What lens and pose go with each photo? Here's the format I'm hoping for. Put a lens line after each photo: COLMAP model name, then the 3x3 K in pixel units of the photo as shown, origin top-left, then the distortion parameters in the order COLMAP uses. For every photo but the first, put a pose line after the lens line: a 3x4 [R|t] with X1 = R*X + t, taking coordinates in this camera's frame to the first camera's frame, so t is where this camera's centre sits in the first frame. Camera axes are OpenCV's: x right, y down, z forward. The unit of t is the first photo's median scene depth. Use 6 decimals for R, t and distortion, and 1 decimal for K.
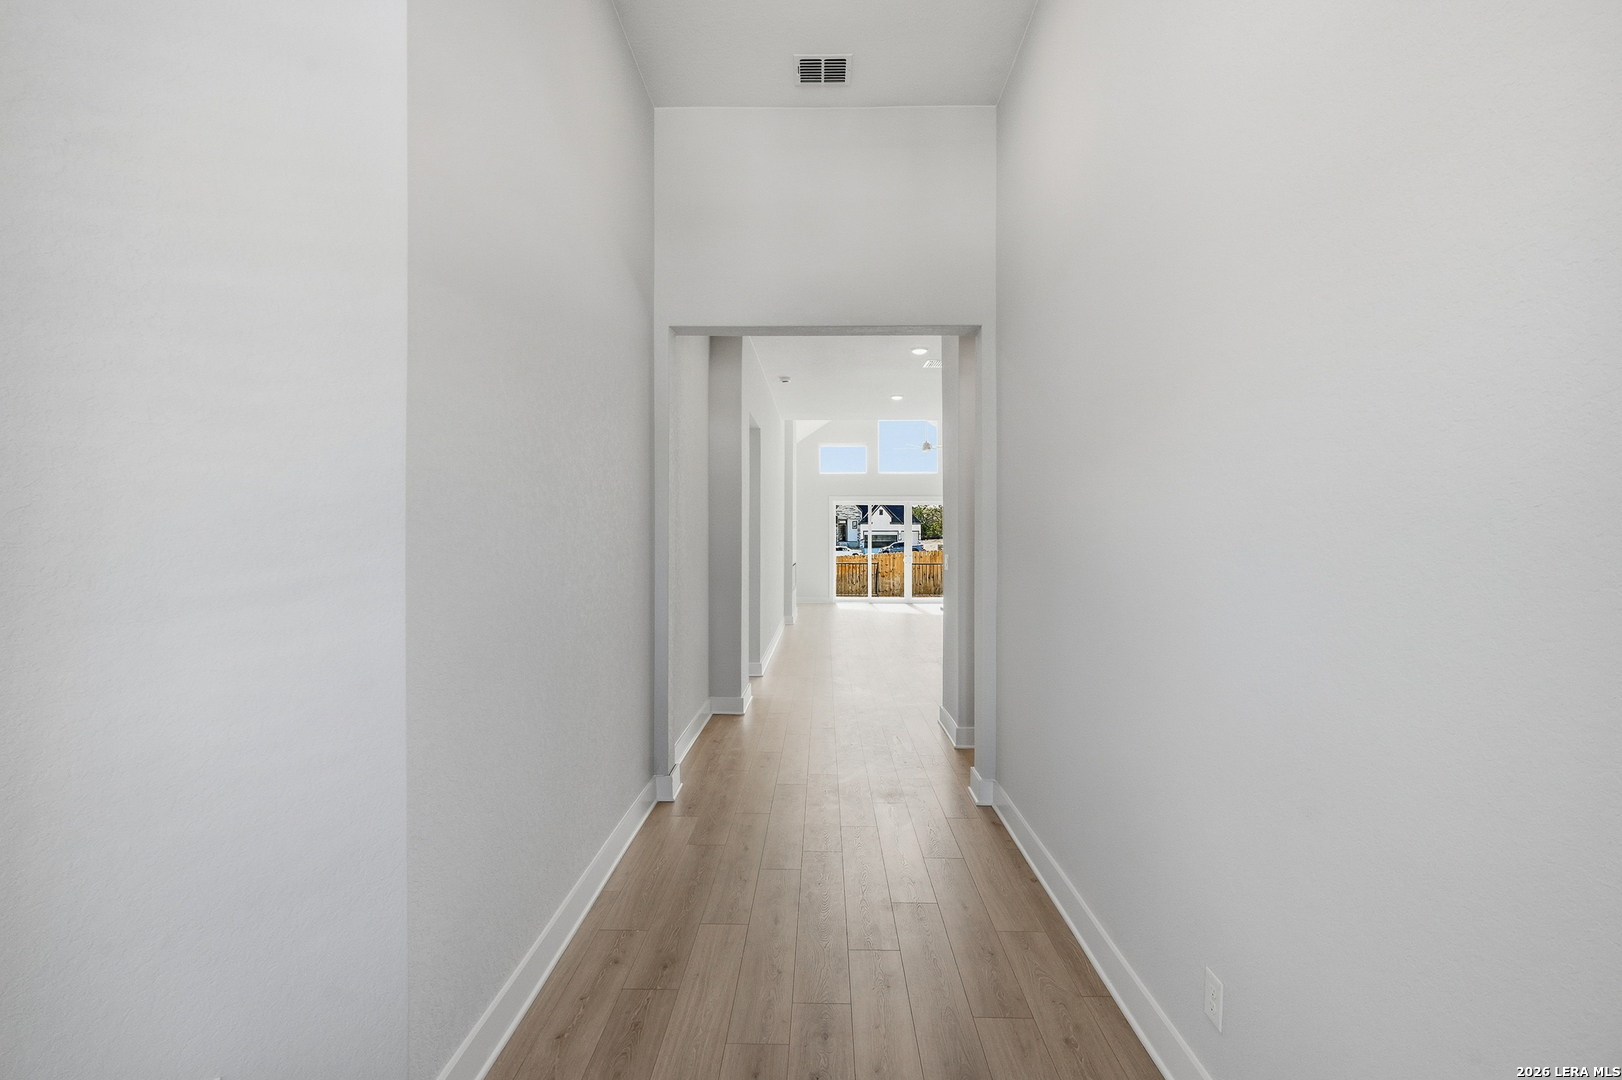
lens RADIAL K [[751.5, 0, 815.0], [0, 751.5, 540.3], [0, 0, 1]] dist [-0.015888, 0.006617]
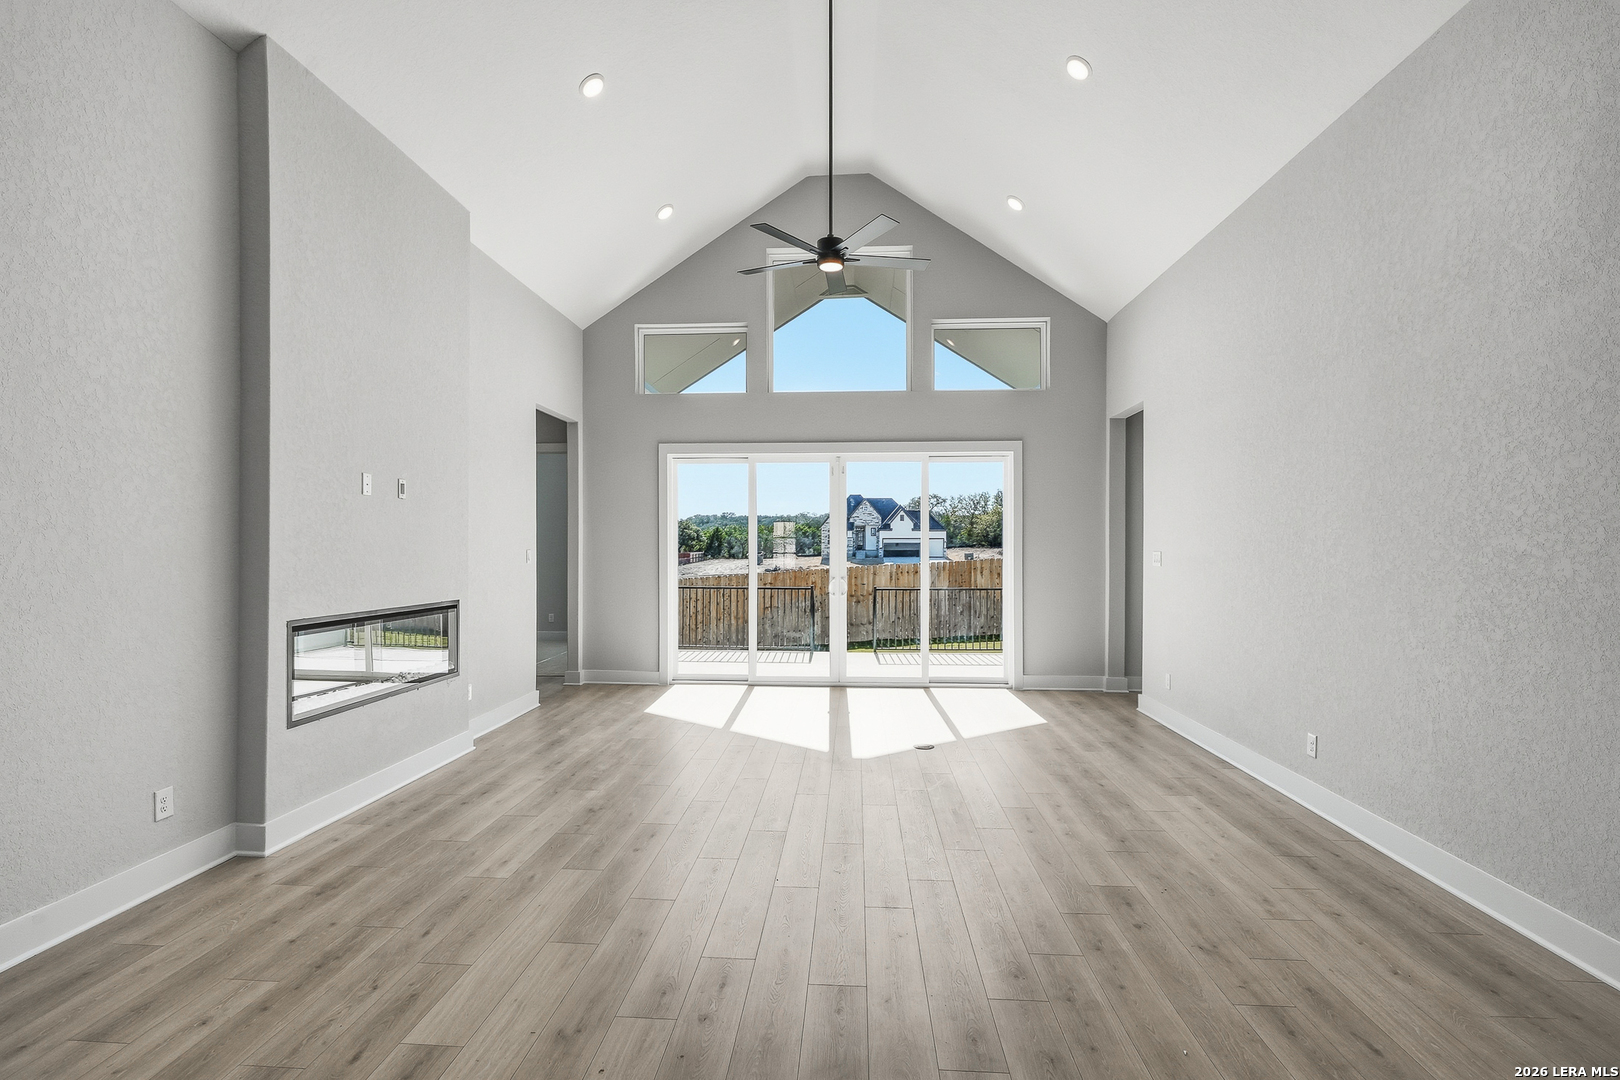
lens RADIAL K [[750.5, 0, 803.0], [0, 750.5, 550.3], [0, 0, 1]] dist [-0.015888, 0.006617]
pose [[0.998540, 0.001962, -0.053982, 0.016768], [-0.001903, 0.999998, 0.001150, 0.001188], [0.053984, -0.001045, 0.998541, 0.079497]]
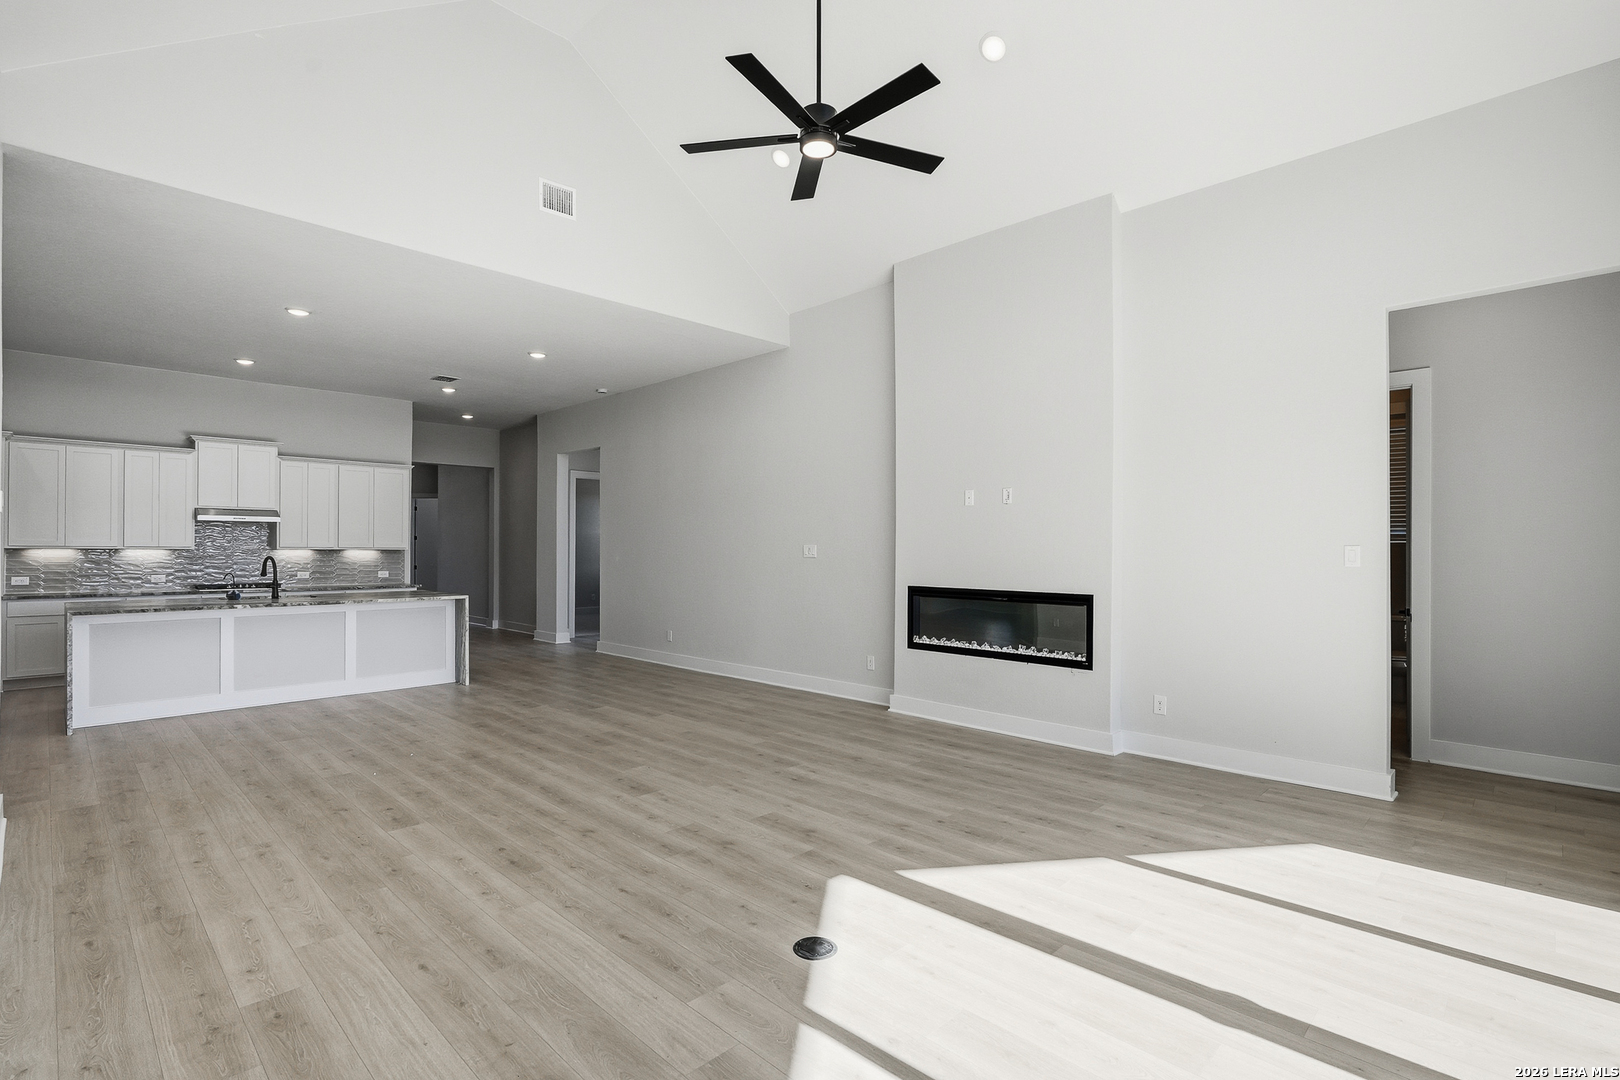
lens RADIAL K [[750.5, 0, 802.4], [0, 750.5, 546.8], [0, 0, 1]] dist [-0.015888, 0.006617]
pose [[-0.691010, -0.005283, -0.722826, 0.036732], [-0.004473, 0.999985, -0.003033, 0.001581], [0.722831, 0.001137, -0.691023, 0.137606]]
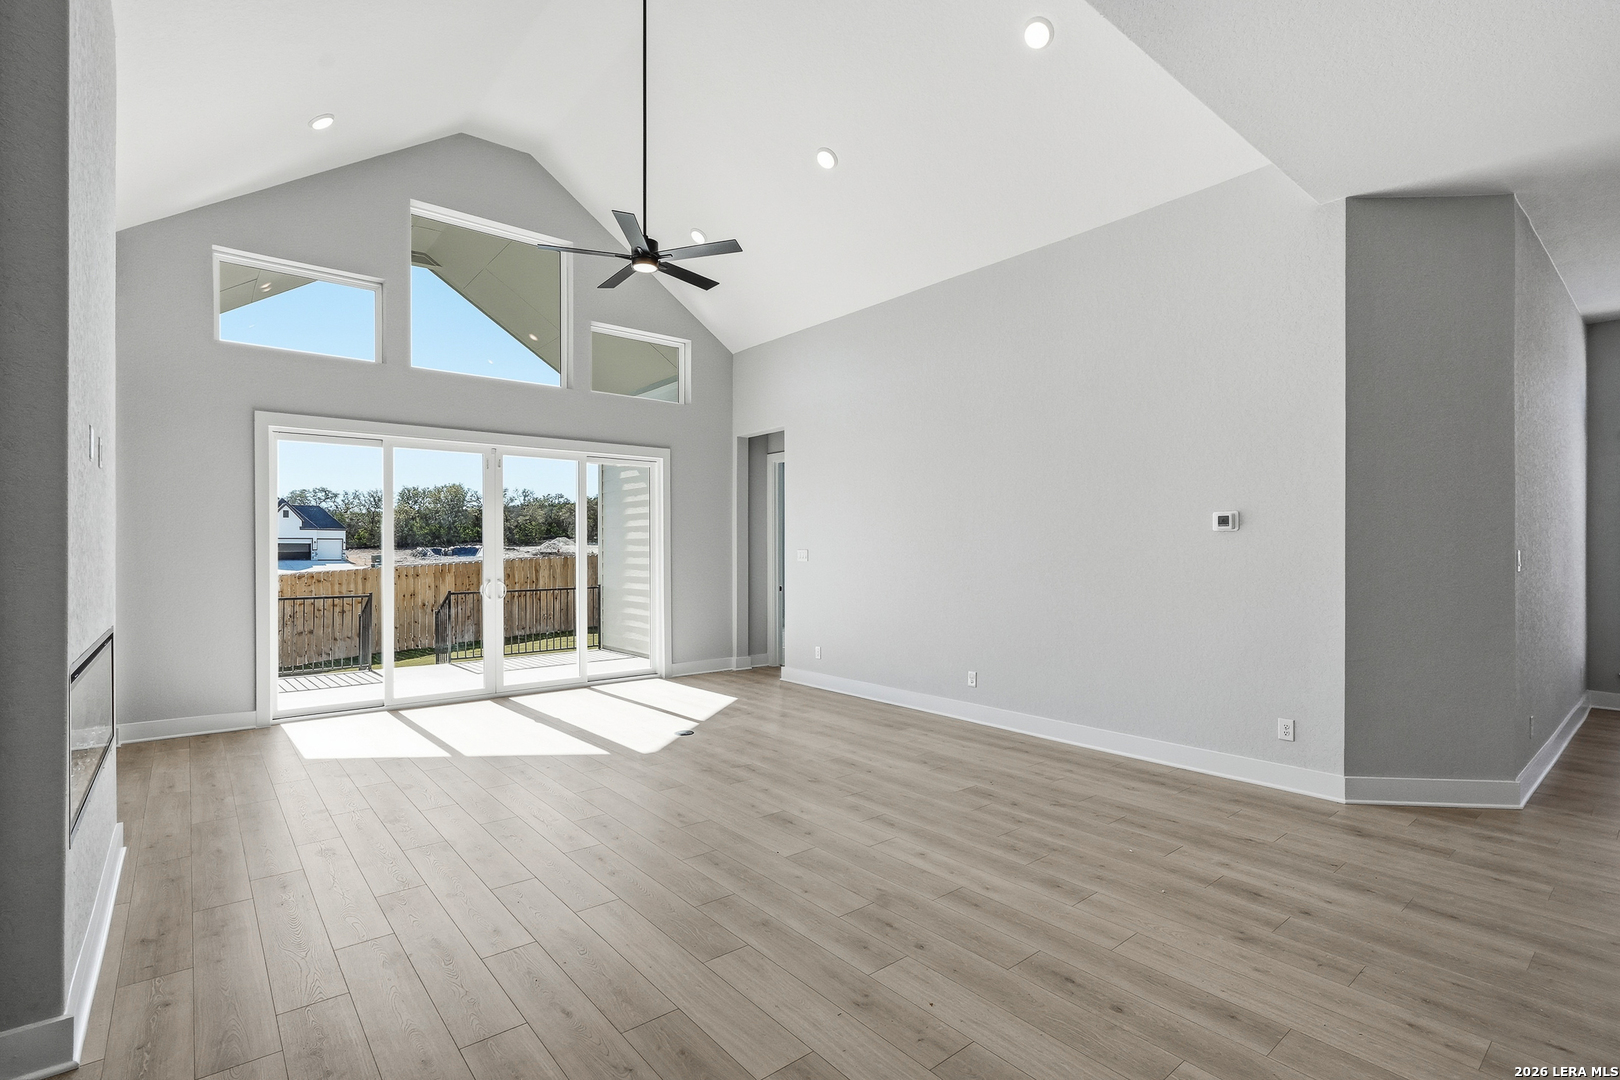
lens RADIAL K [[750.5, 0, 792.1], [0, 750.5, 543.9], [0, 0, 1]] dist [-0.015888, 0.006617]
pose [[0.768482, 0.003742, 0.639860, -0.003220], [0.002474, 0.999958, -0.008819, 0.001376], [-0.639867, 0.008360, 0.768441, 0.083465]]
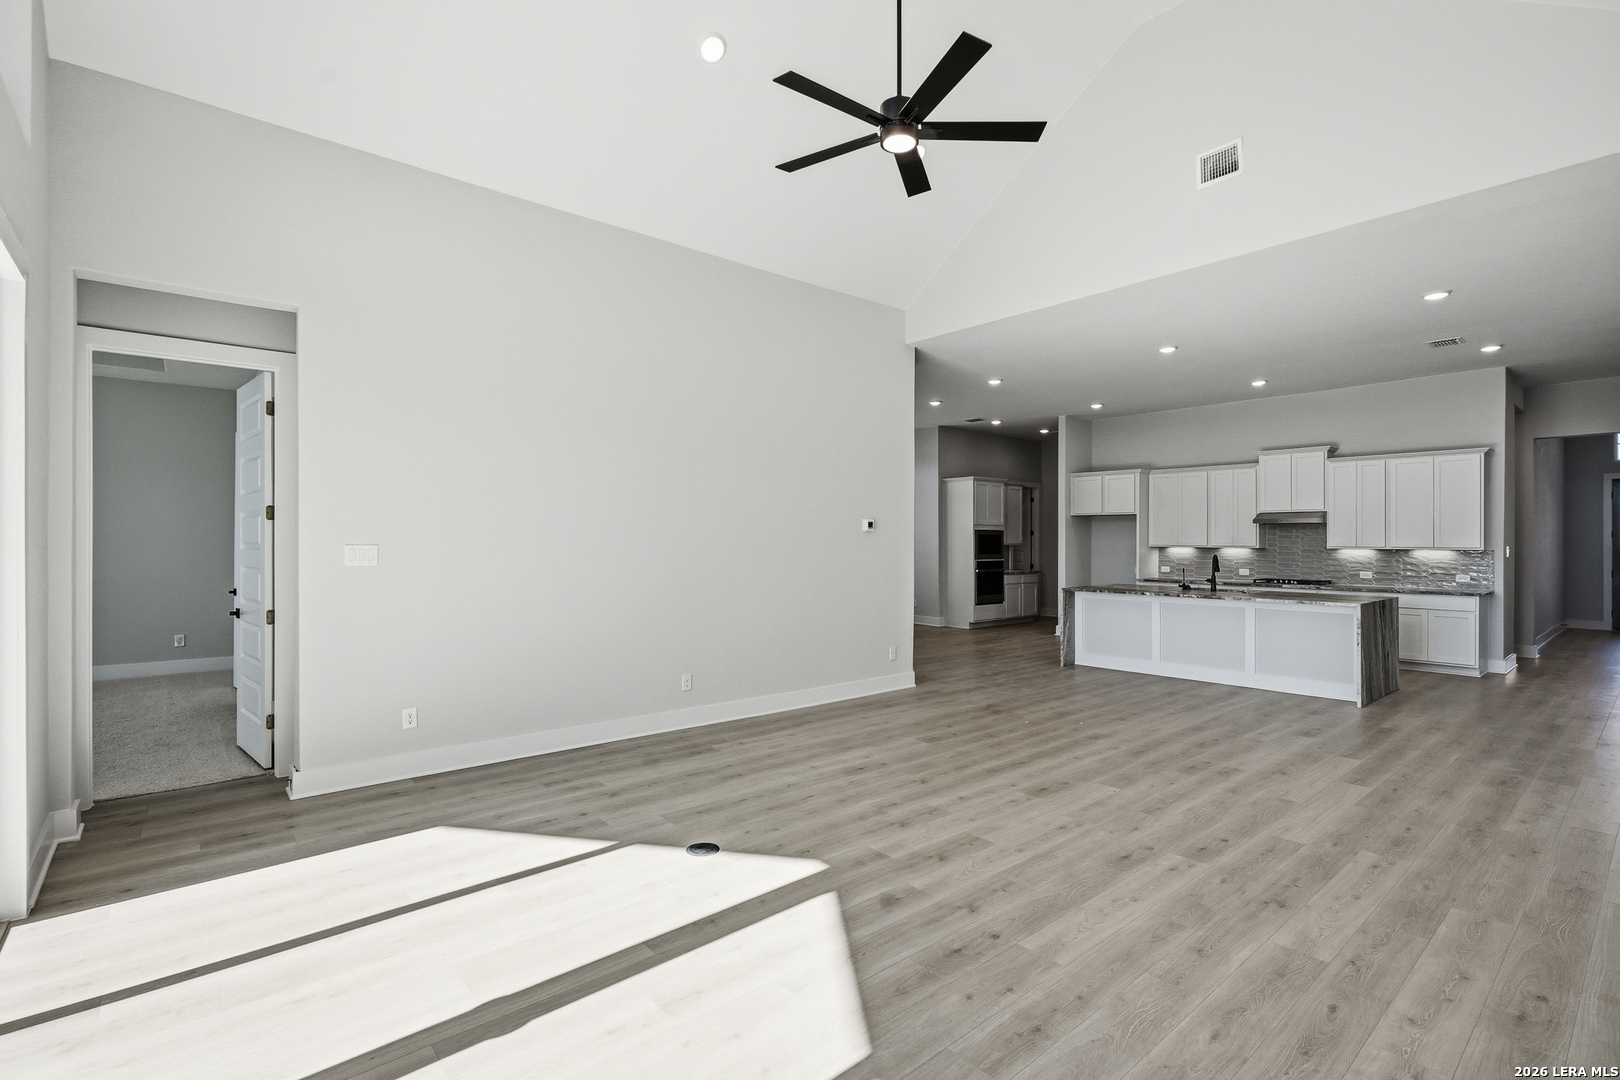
lens RADIAL K [[750.5, 0, 818.4], [0, 750.5, 529.7], [0, 0, 1]] dist [-0.015888, 0.006617]
pose [[-0.665632, 0.010398, 0.746208, -0.002381], [-0.001528, 0.999882, -0.015296, 0.001177], [-0.746279, -0.011322, -0.665537, 0.139010]]
